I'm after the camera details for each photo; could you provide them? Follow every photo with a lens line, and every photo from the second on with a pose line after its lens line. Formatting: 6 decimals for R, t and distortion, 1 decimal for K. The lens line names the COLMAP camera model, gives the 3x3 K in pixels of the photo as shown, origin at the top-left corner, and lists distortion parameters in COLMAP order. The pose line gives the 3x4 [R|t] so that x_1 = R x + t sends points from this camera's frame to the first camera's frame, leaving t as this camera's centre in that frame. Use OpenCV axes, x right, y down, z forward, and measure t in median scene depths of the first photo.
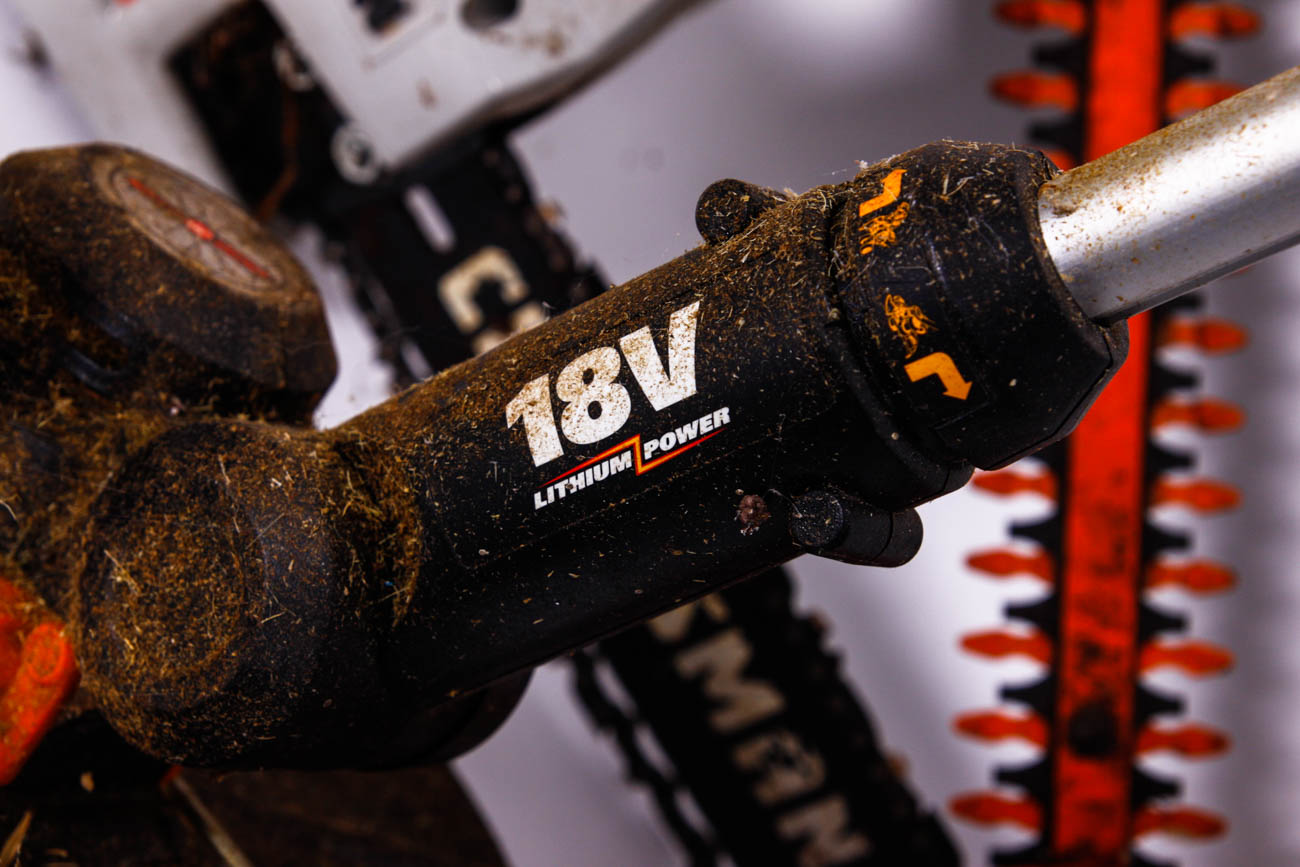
lens RADIAL K [[2650.2, 0, 650.0], [0, 2650.2, 433.5], [0, 0, 1]] dist [0.012483, 0.106431]
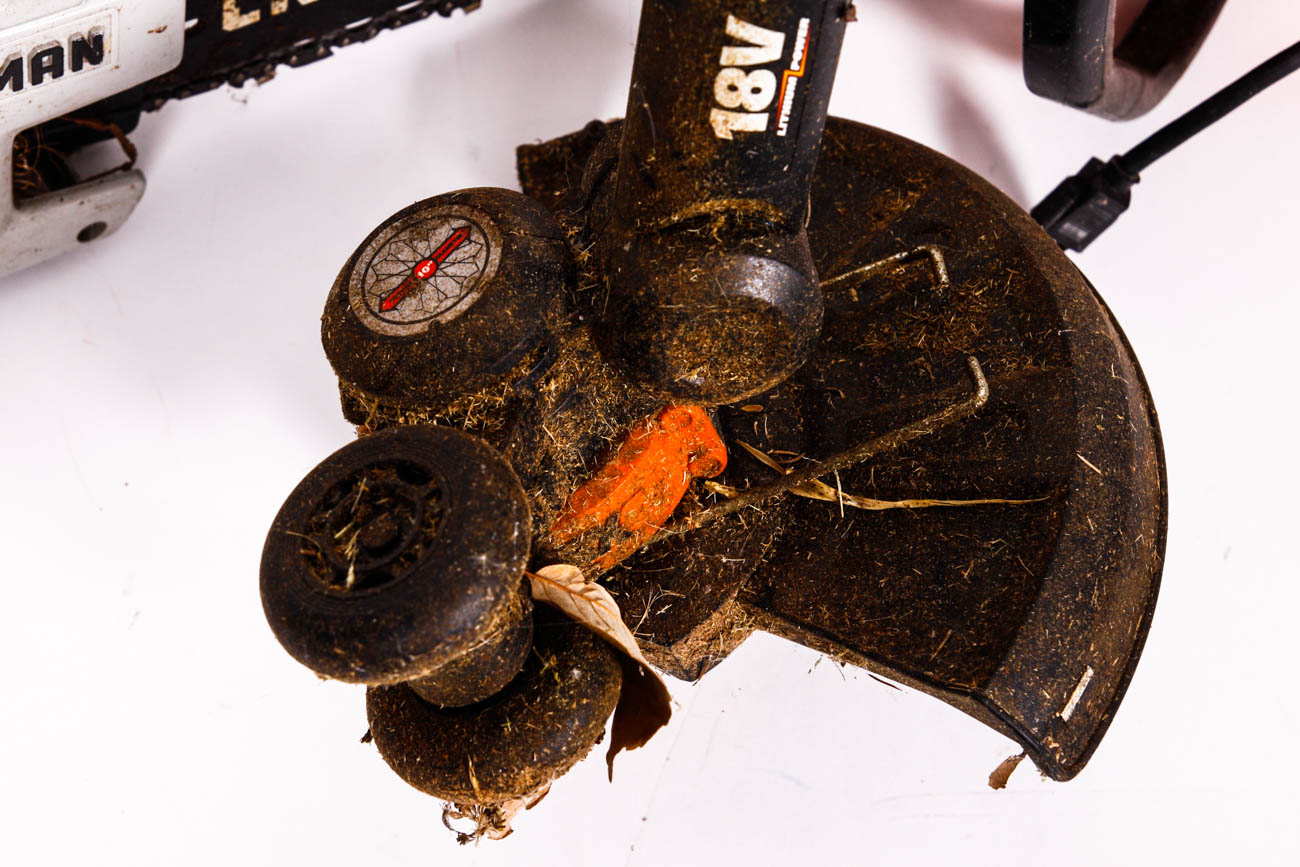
lens RADIAL K [[2650.2, 0, 650.0], [0, 2650.2, 433.5], [0, 0, 1]] dist [0.012483, 0.106431]
pose [[0.288364, -0.939521, -0.184785, 0.061096], [0.840345, 0.155813, 0.519174, -0.849262], [-0.458983, -0.304994, 0.834454, -0.366103]]
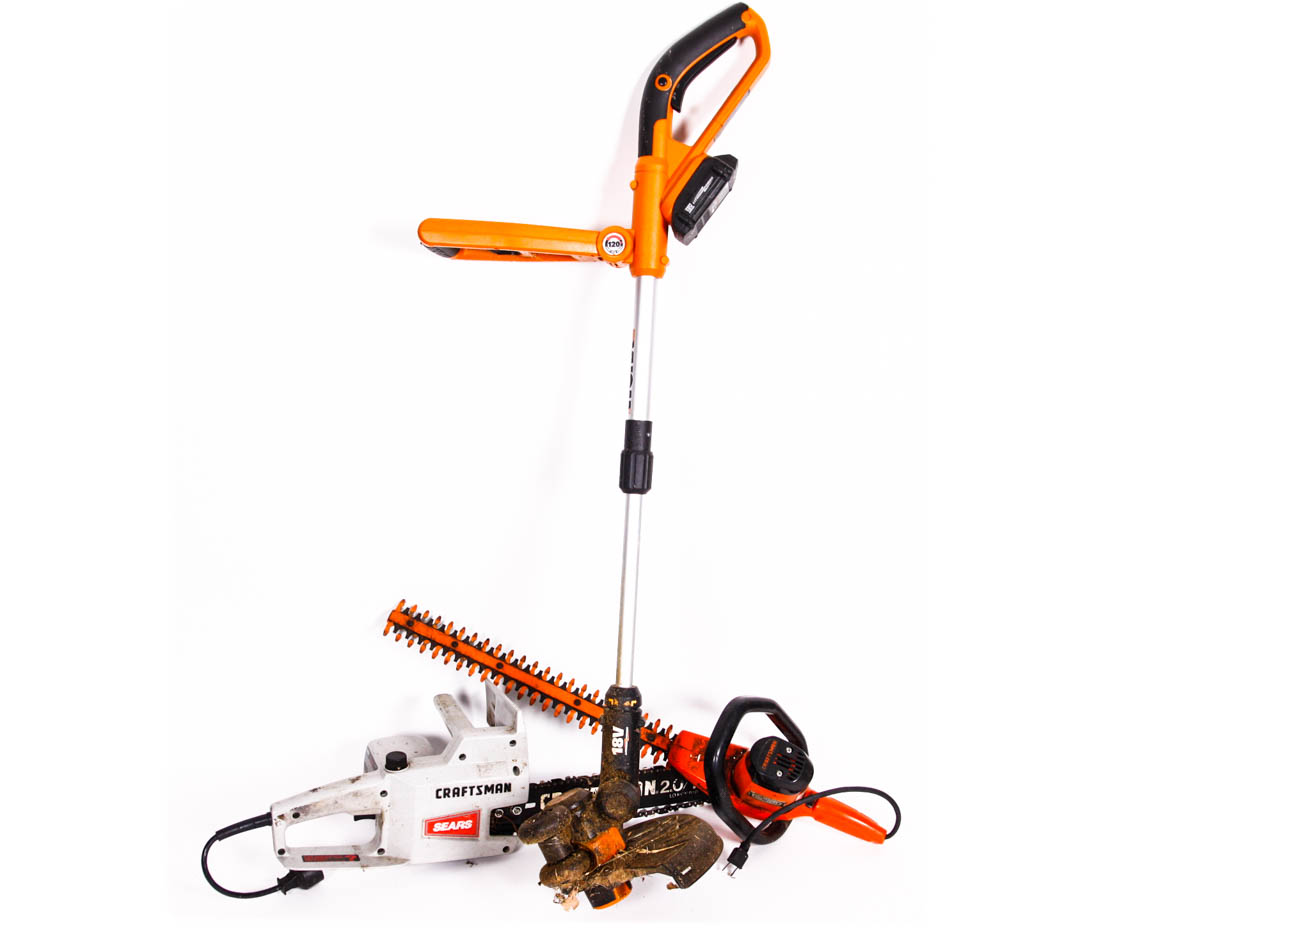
lens RADIAL K [[1574.8, 0, 650.0], [0, 1574.8, 464.0], [0, 0, 1]] dist [-0.117785, 0.013960]
pose [[0.328797, -0.808000, 0.488906, -1.716562], [0.905273, 0.417123, 0.080556, -0.694977], [-0.269023, 0.416107, 0.868609, -3.759272]]
